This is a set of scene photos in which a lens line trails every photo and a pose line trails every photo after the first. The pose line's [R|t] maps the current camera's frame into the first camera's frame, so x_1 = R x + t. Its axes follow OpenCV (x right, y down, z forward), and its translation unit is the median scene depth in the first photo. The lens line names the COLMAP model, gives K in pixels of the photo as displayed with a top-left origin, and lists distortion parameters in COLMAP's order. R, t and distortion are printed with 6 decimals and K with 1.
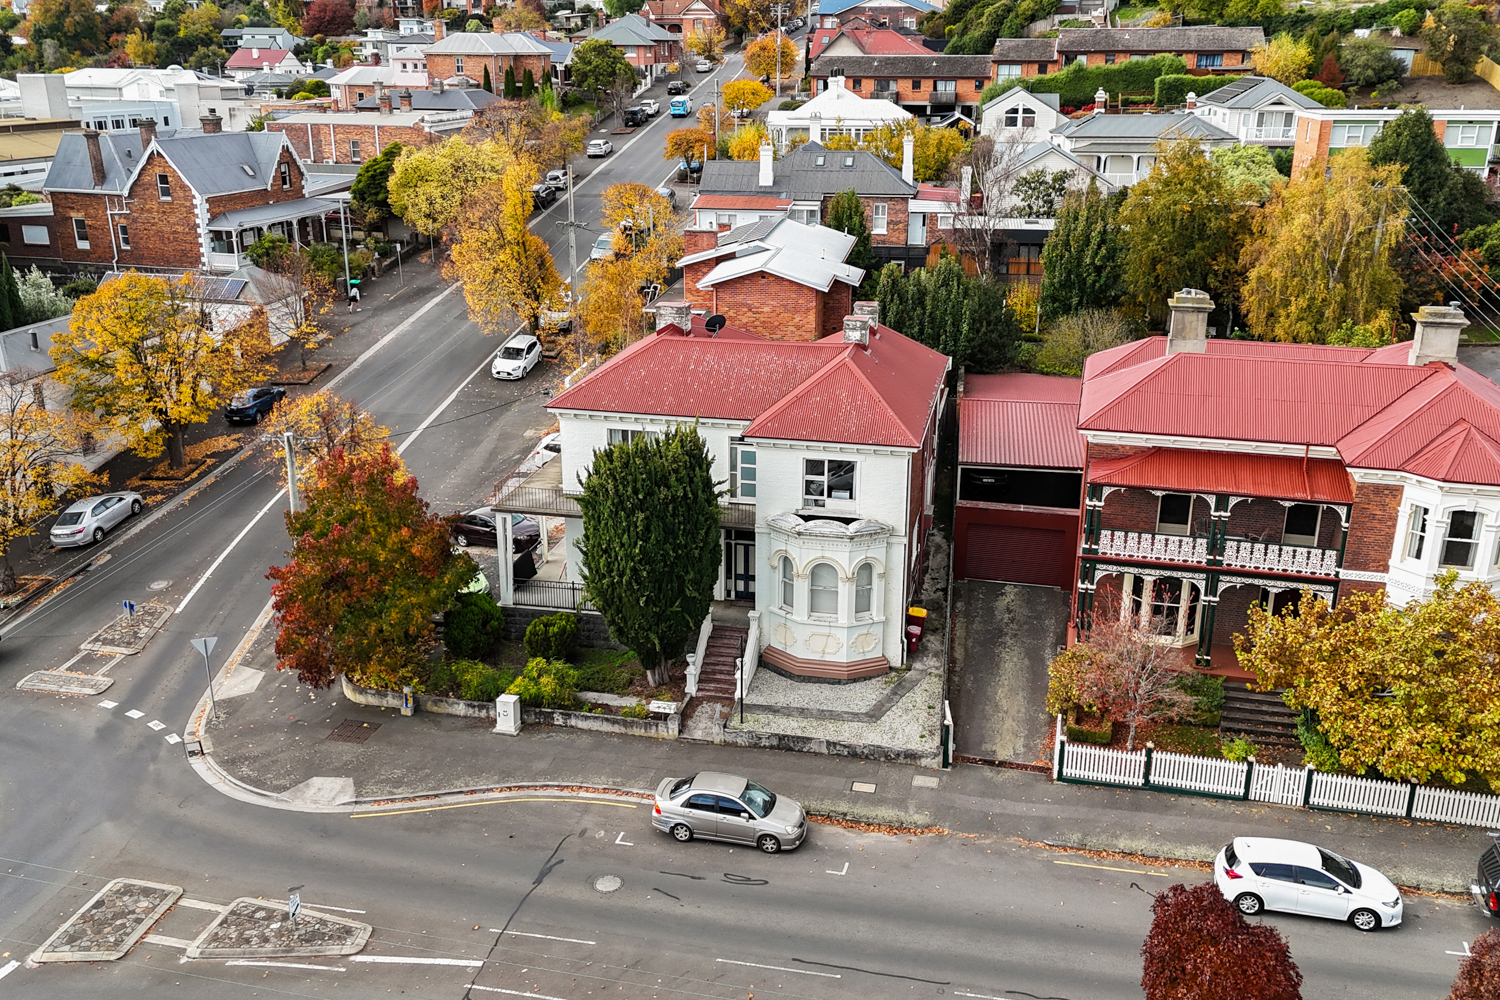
lens RADIAL K [[1314.2, 0, 750.3], [0, 1314.2, 502.2], [0, 0, 1]] dist [0.049854, -0.047006]
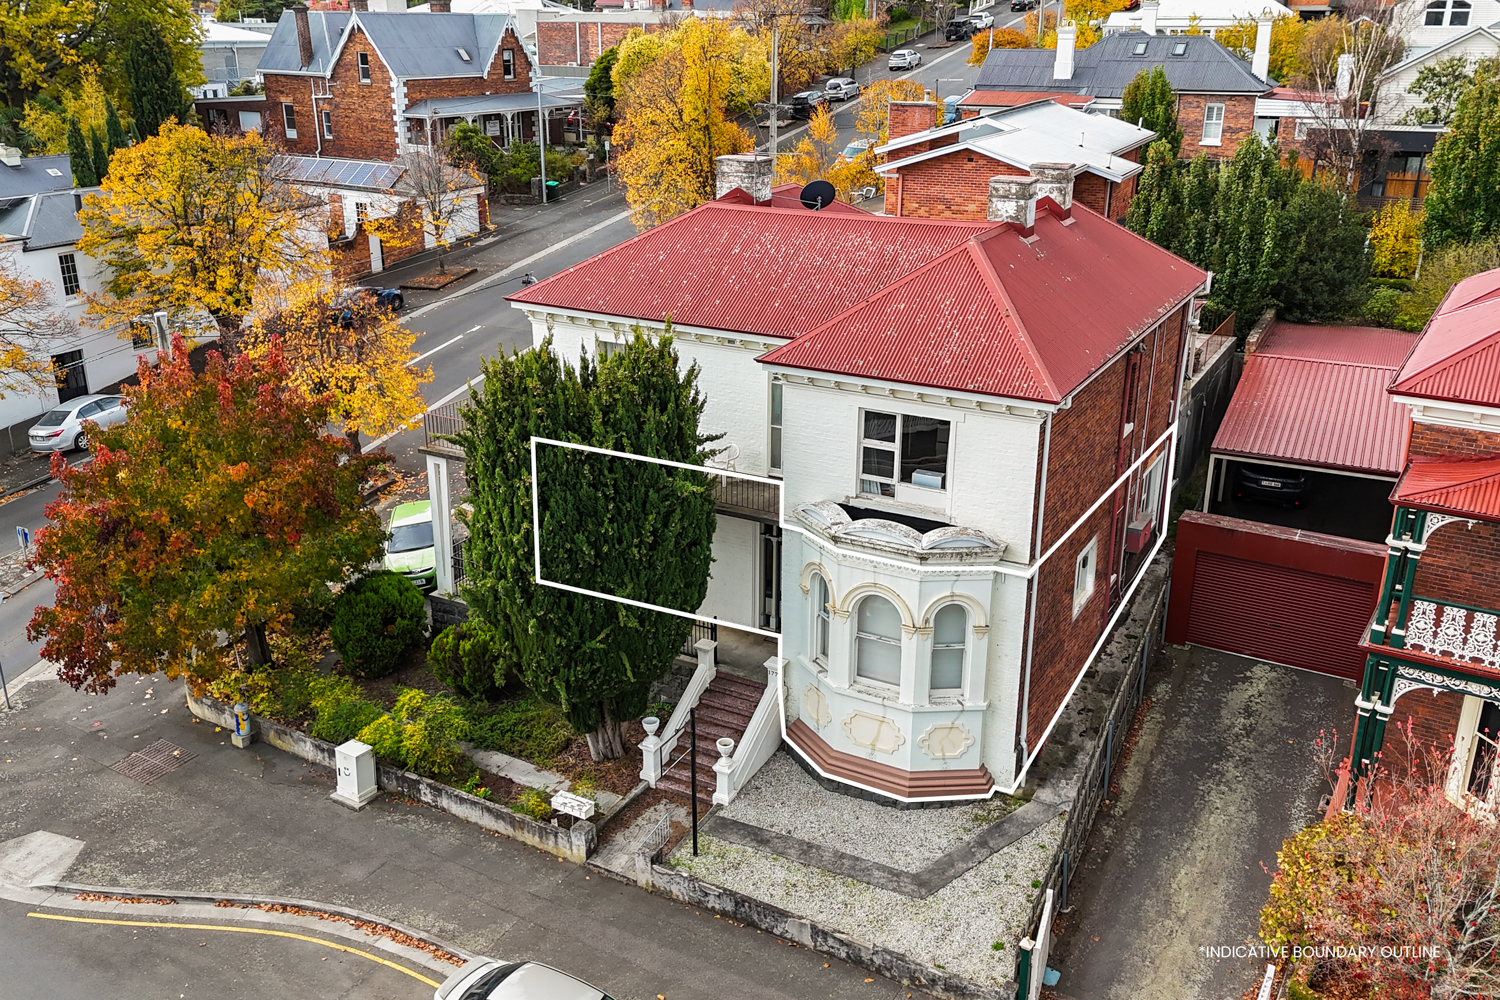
lens RADIAL K [[1314.2, 0, 748.6], [0, 1314.2, 498.4], [0, 0, 1]] dist [0.049854, -0.047006]
pose [[0.957289, 0.101759, -0.270636, 0.144710], [-0.096573, 0.994797, 0.032446, -0.007831], [0.272529, -0.004924, 0.962135, 0.418180]]
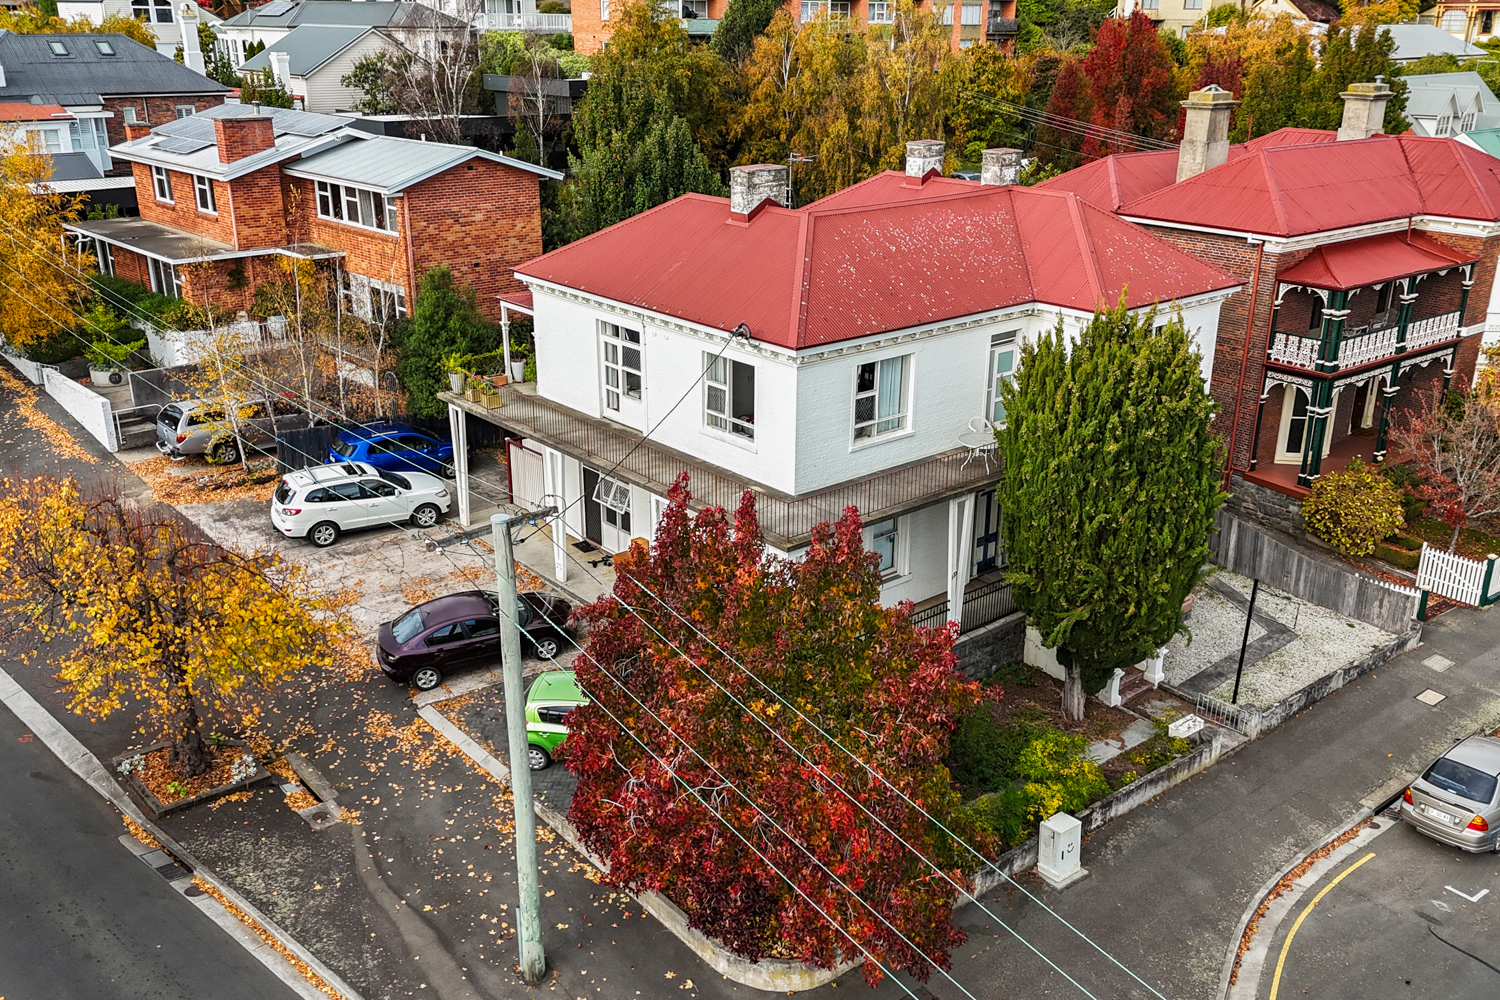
lens RADIAL K [[1314.2, 0, 743.5], [0, 1314.2, 498.1], [0, 0, 1]] dist [0.049854, -0.047006]
pose [[0.607846, -0.271473, 0.746208, -0.621893], [0.254722, 0.956742, 0.140575, -0.097982], [-0.752091, 0.104628, 0.650702, 0.668881]]
